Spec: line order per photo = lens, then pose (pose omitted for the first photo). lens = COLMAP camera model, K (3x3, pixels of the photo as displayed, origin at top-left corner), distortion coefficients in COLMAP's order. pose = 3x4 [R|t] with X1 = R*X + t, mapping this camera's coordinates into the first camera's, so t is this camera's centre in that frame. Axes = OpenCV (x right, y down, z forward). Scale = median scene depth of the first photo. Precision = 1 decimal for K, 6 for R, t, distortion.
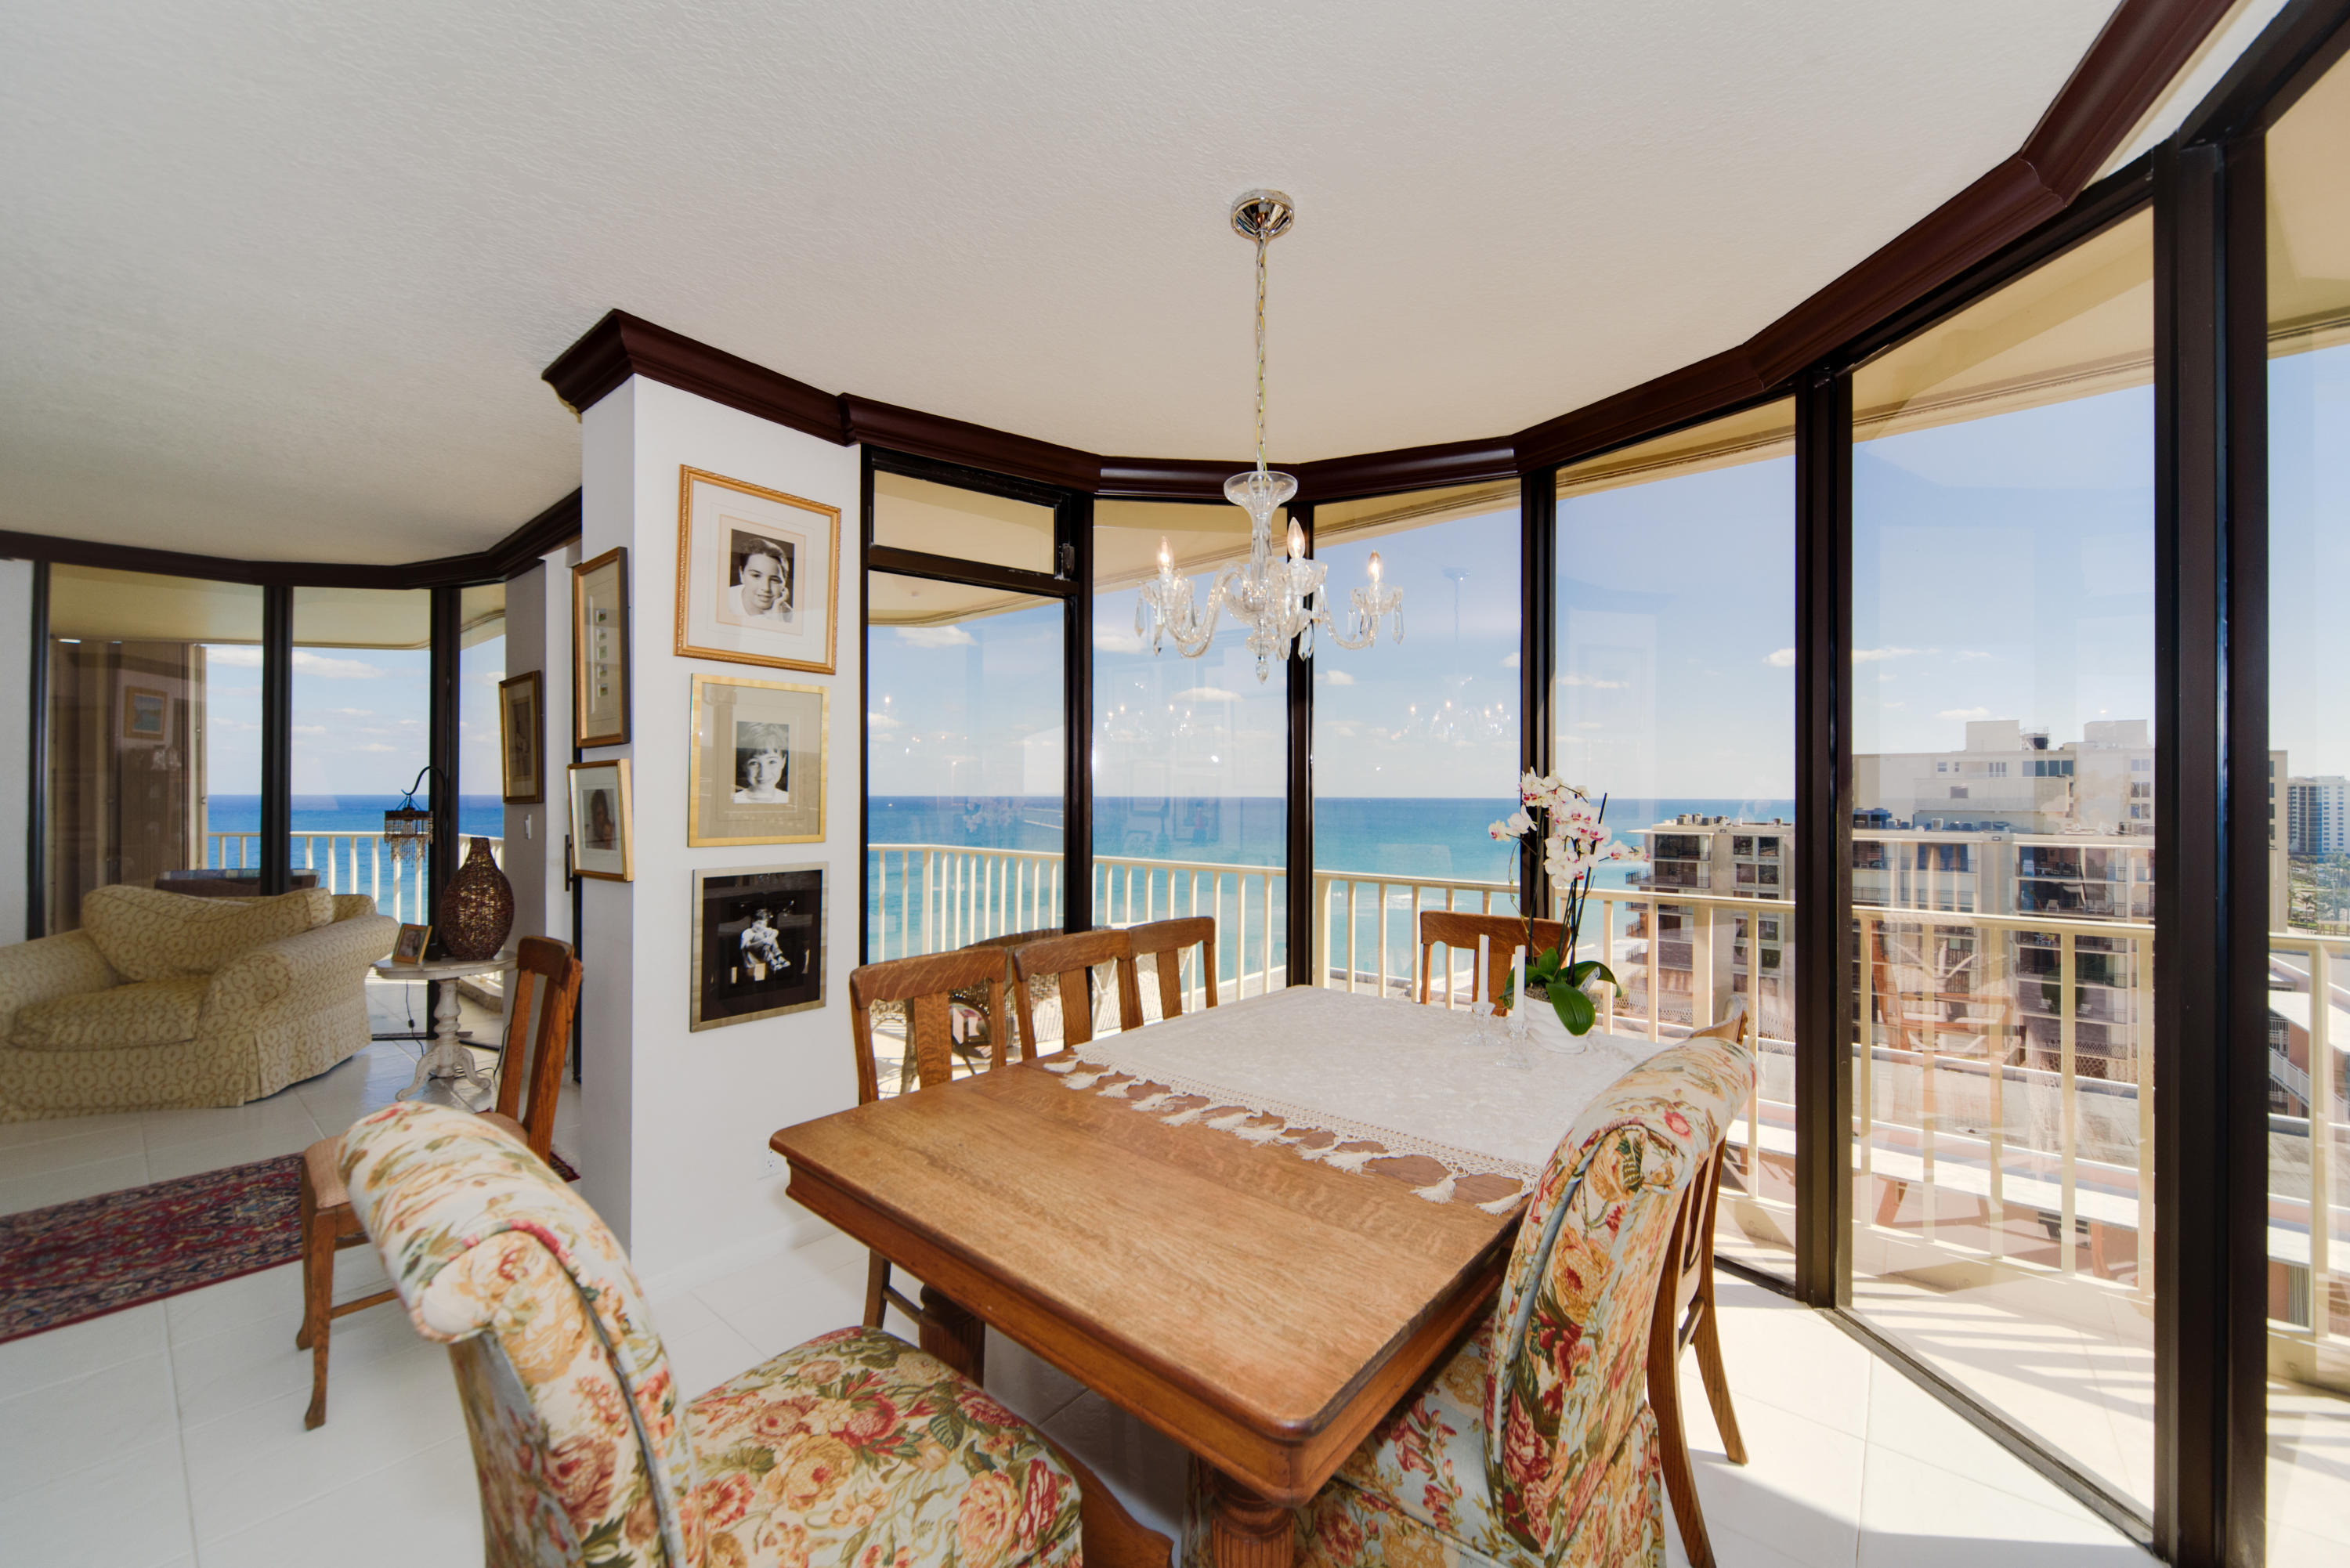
lens RADIAL K [[866.3, 0, 1178.6], [0, 866.3, 790.4], [0, 0, 1]] dist [-0.000261, -0.000369]
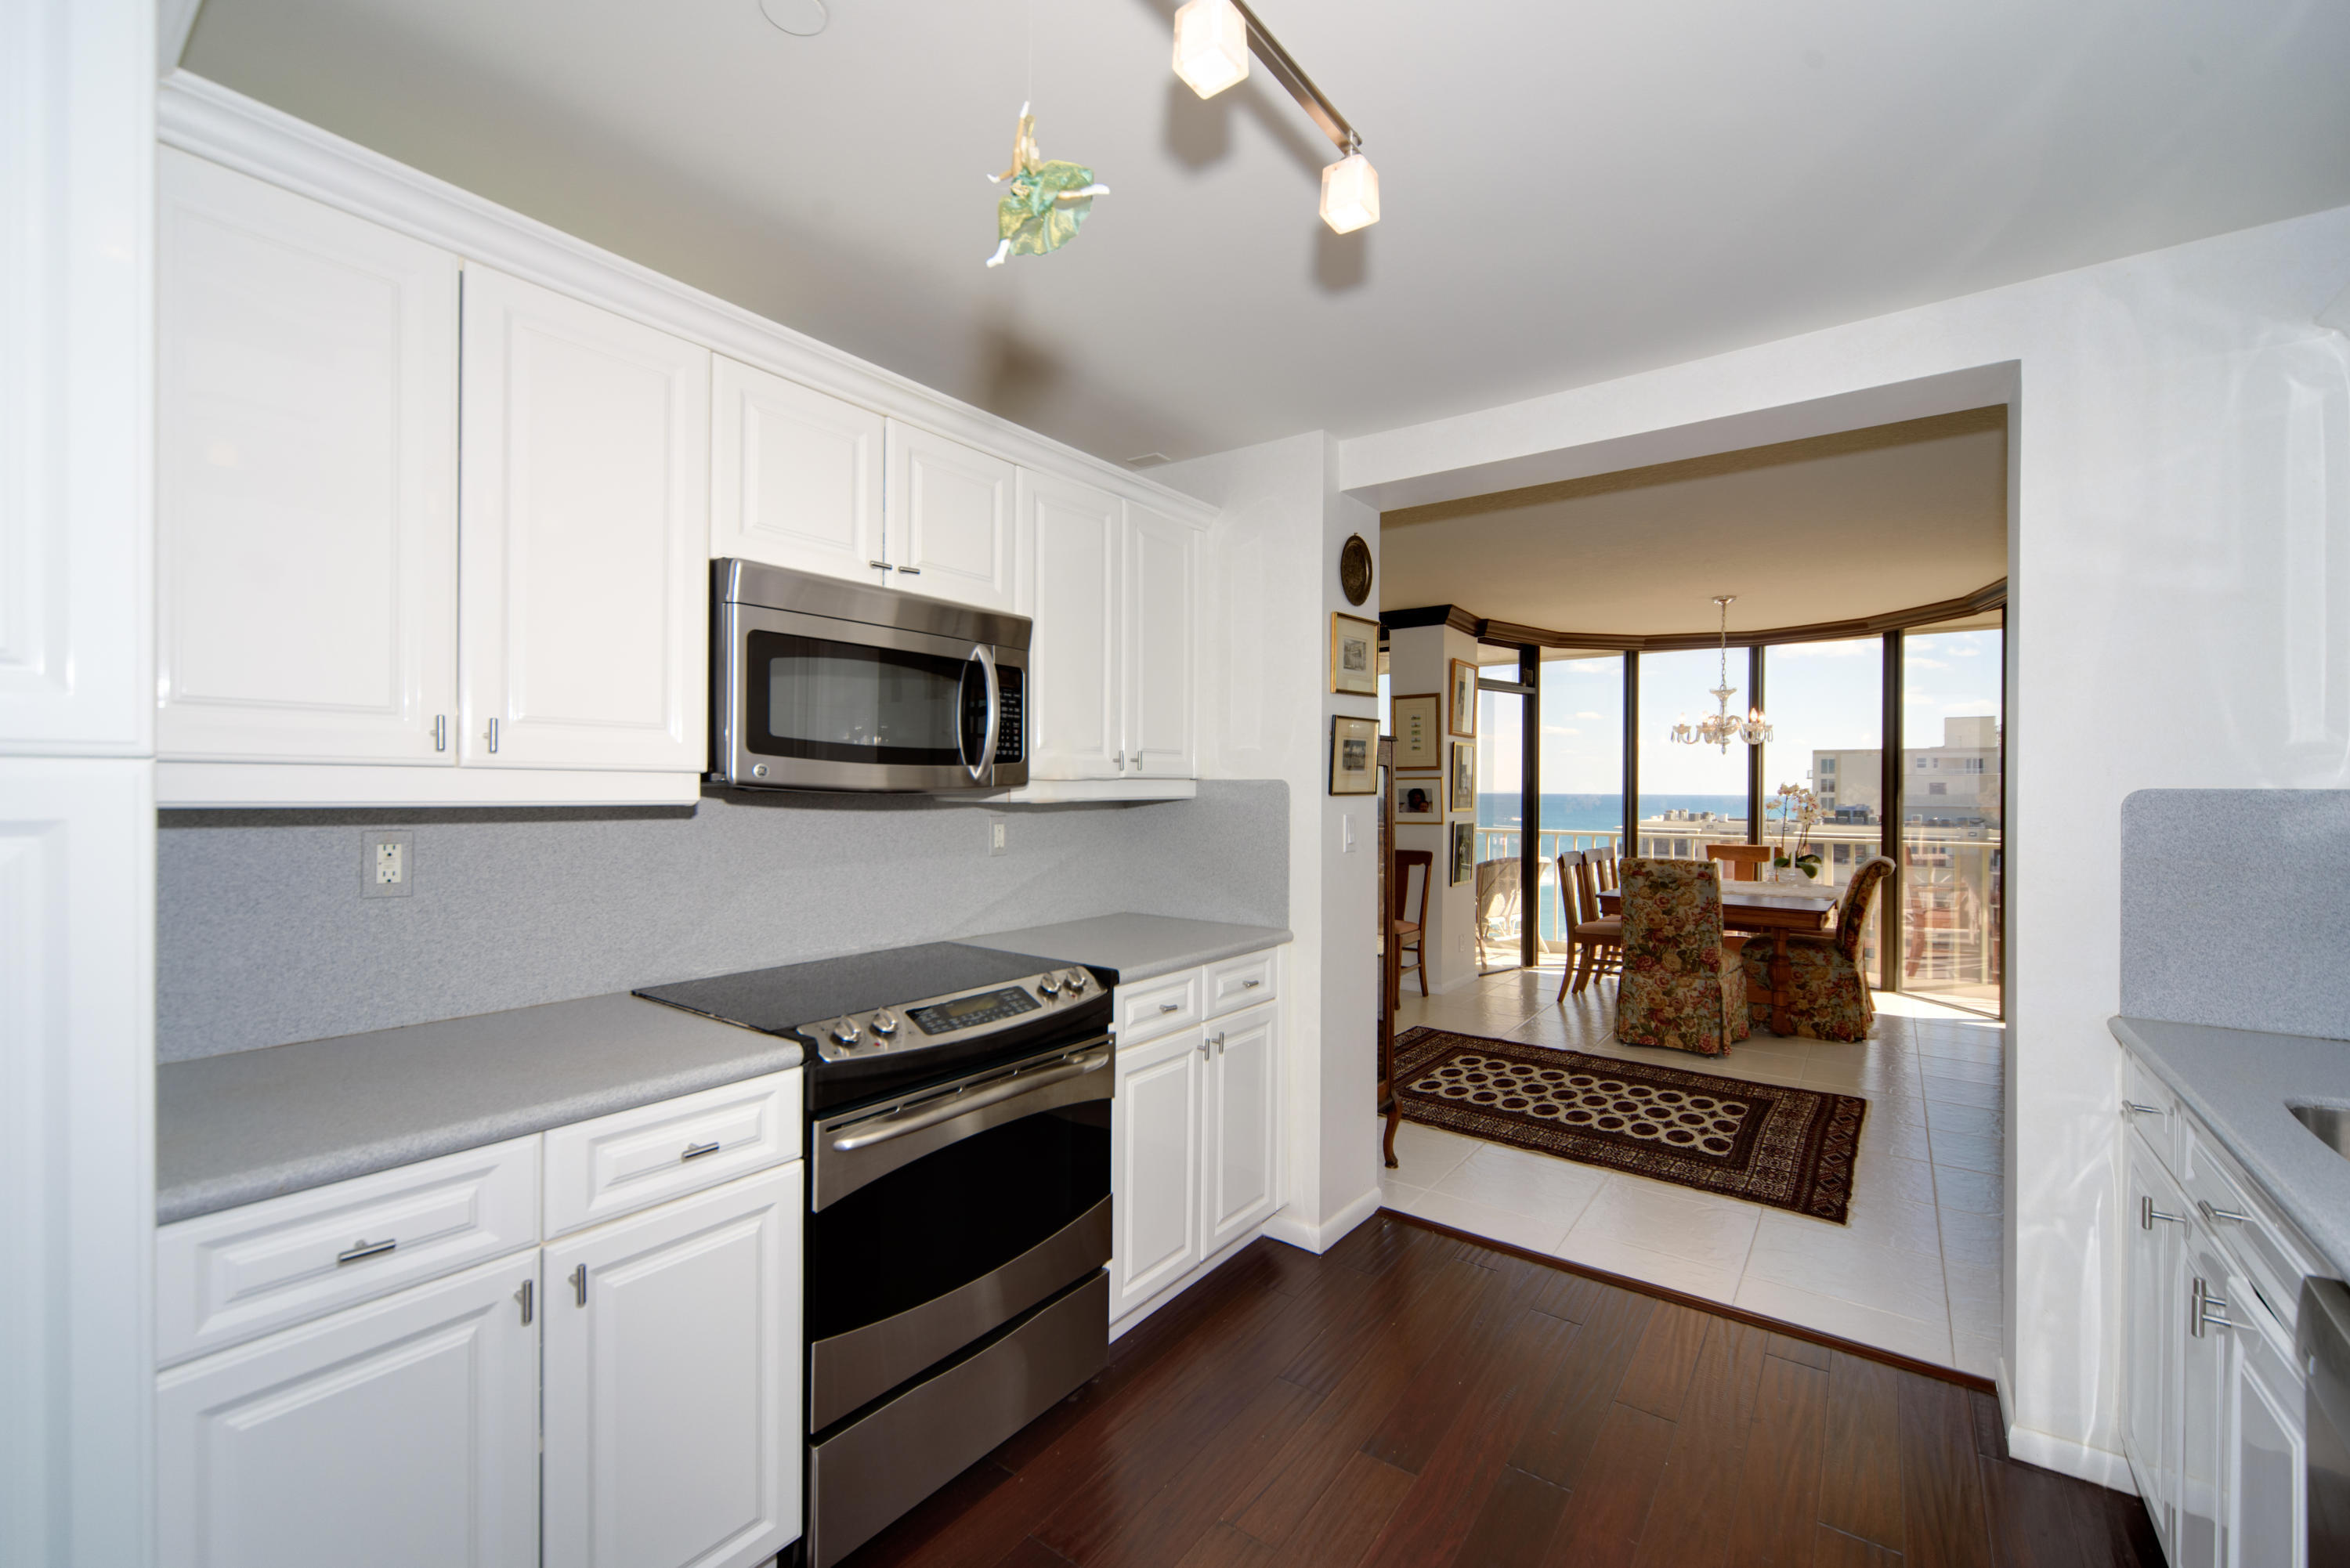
lens RADIAL K [[934.1, 0, 1173.7], [0, 934.1, 793.1], [0, 0, 1]] dist [0.000448, 0.000079]
pose [[0.998826, 0.001450, 0.048430, -1.283831], [-0.001892, 0.999957, 0.009067, -0.008998], [-0.048415, -0.009148, 0.998785, -1.402993]]
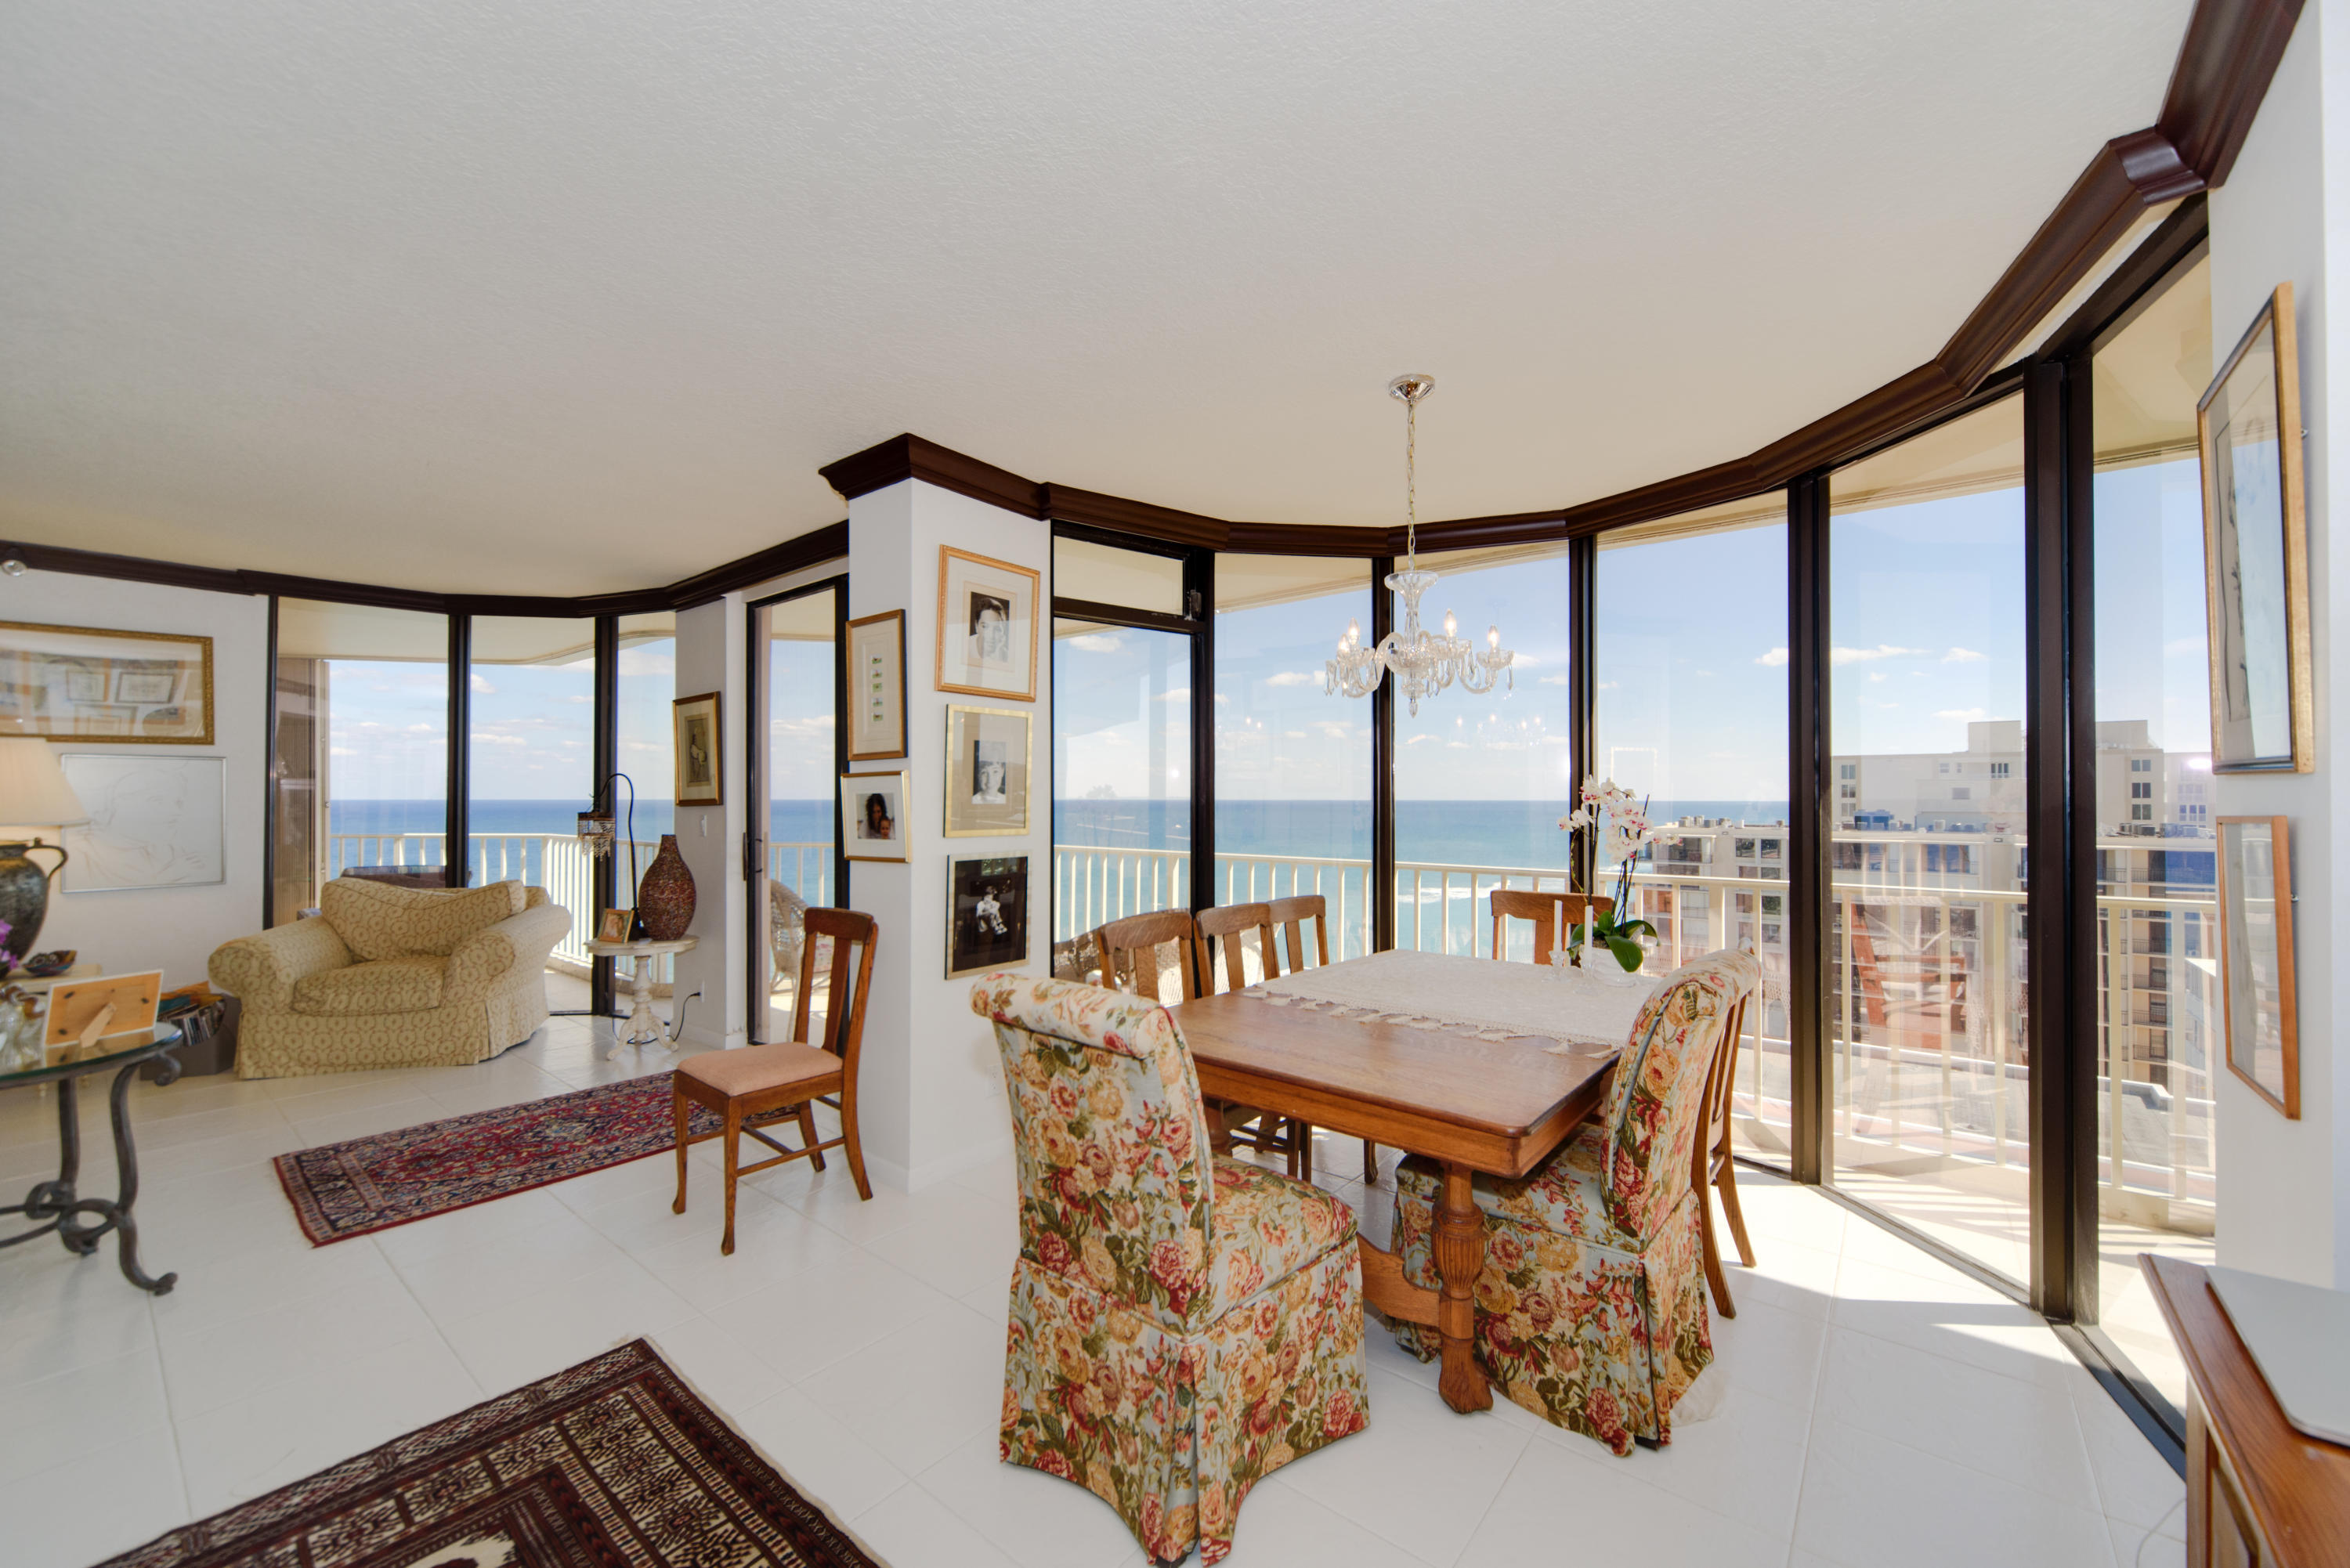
lens RADIAL K [[891.5, 0, 1176.8], [0, 891.5, 789.5], [0, 0, 1]] dist [-0.001051, -0.000240]
pose [[0.999946, -0.002196, 0.010205, -0.199430], [0.002241, 0.999988, -0.004366, 0.000227], [-0.010195, 0.004388, 0.999938, -0.296234]]
